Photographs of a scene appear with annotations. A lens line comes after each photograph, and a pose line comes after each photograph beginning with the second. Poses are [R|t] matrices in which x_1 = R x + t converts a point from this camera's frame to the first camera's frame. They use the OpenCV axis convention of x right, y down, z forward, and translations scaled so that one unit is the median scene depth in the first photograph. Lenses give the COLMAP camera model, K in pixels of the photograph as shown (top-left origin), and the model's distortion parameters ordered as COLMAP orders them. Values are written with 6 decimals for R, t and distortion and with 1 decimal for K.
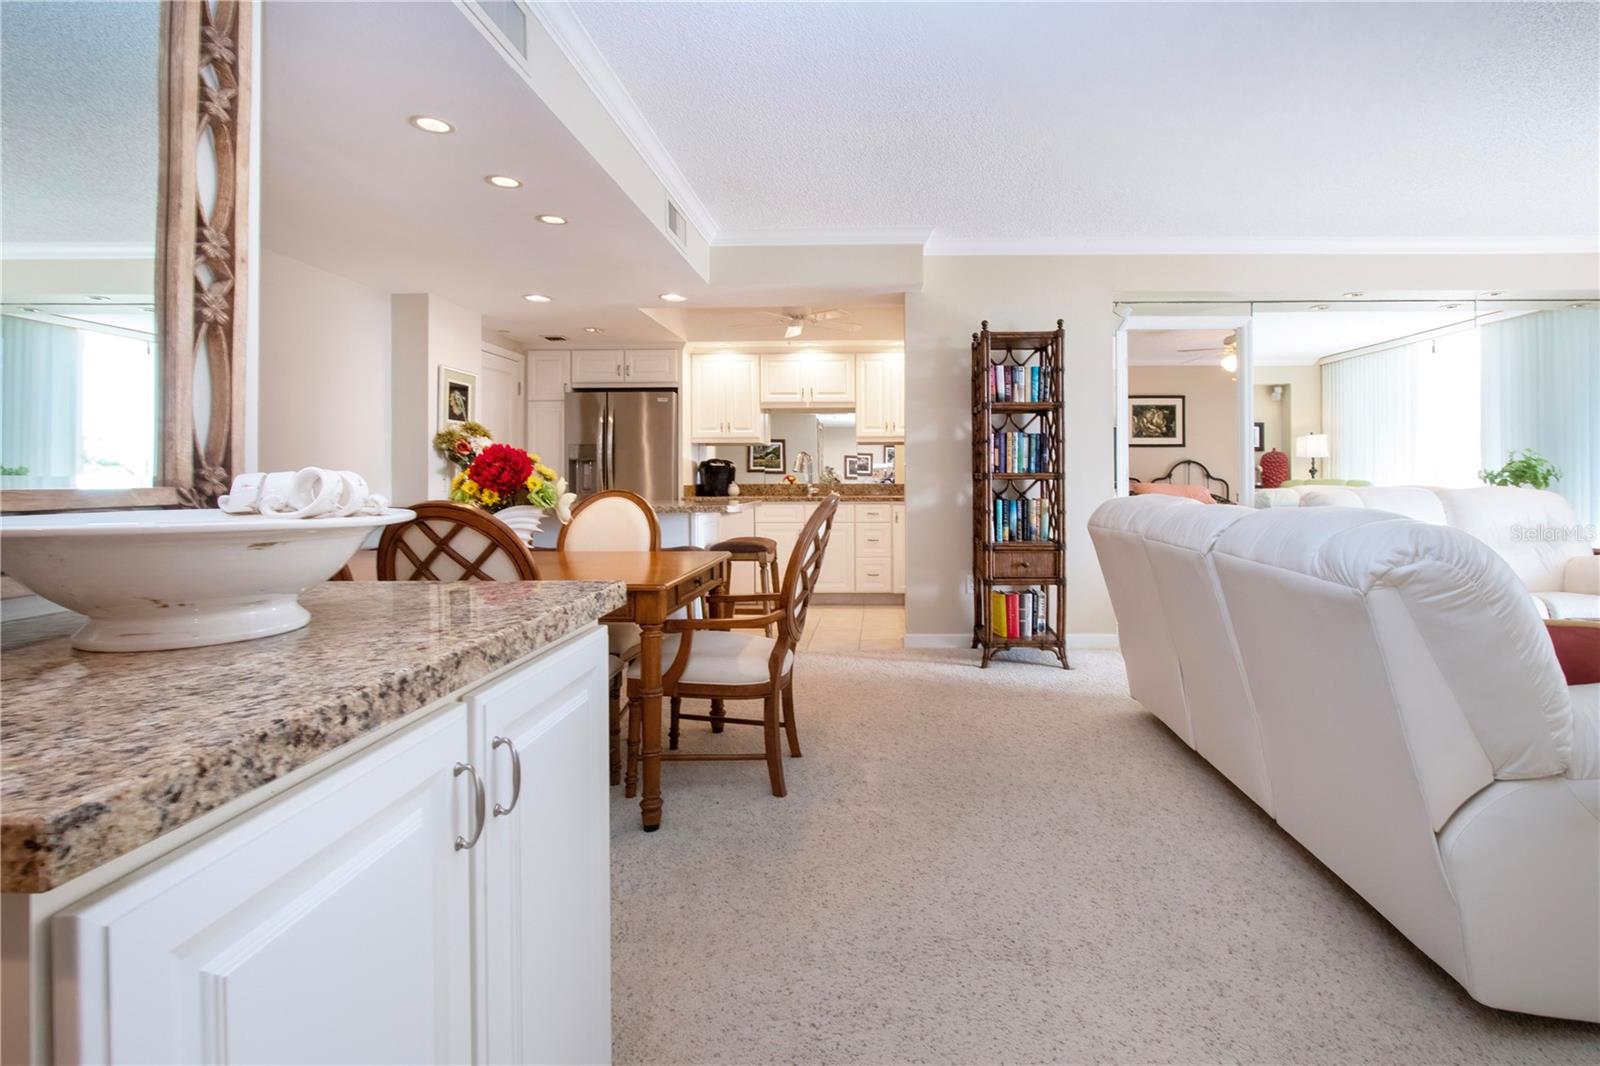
lens RADIAL K [[768.7, 0, 837.8], [0, 768.7, 558.5], [0, 0, 1]] dist [-0.026653, 0.000147]
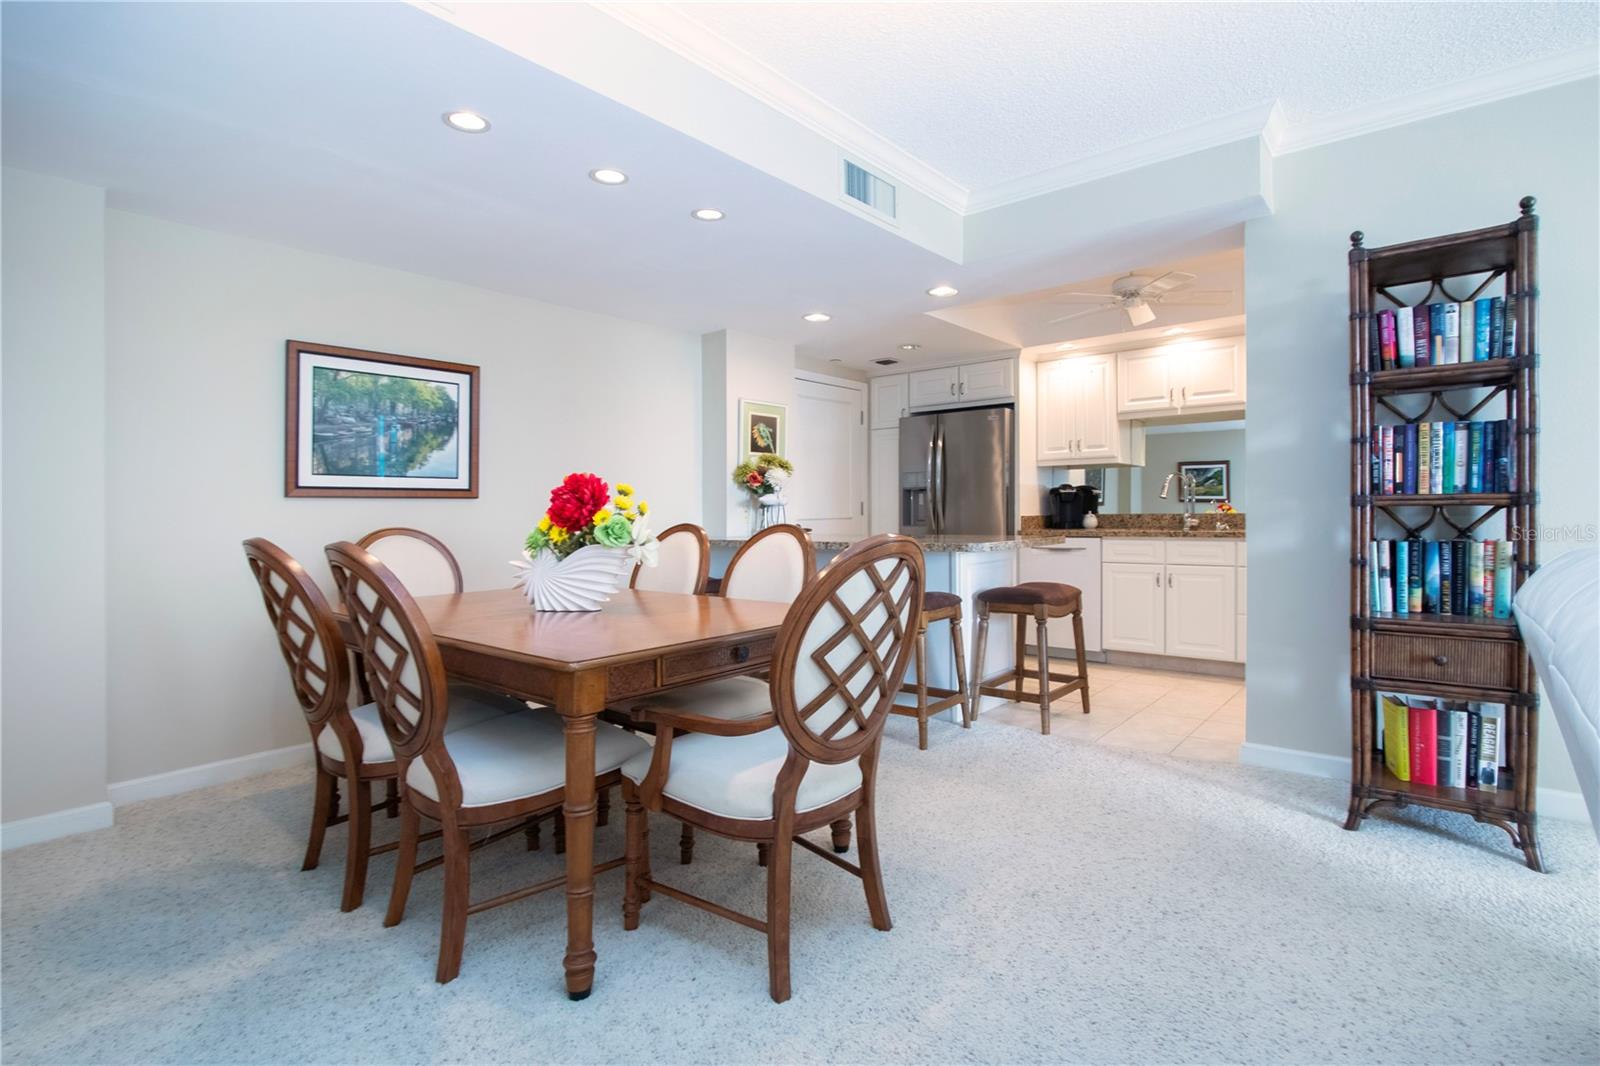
lens RADIAL K [[760.0, 0, 835.5], [0, 760.0, 568.8], [0, 0, 1]] dist [-0.013620, 0.000146]
pose [[0.815139, 0.035398, -0.578182, 0.190437], [-0.048608, 0.998791, -0.007381, -0.030685], [0.577222, 0.034120, 0.815874, 0.291805]]
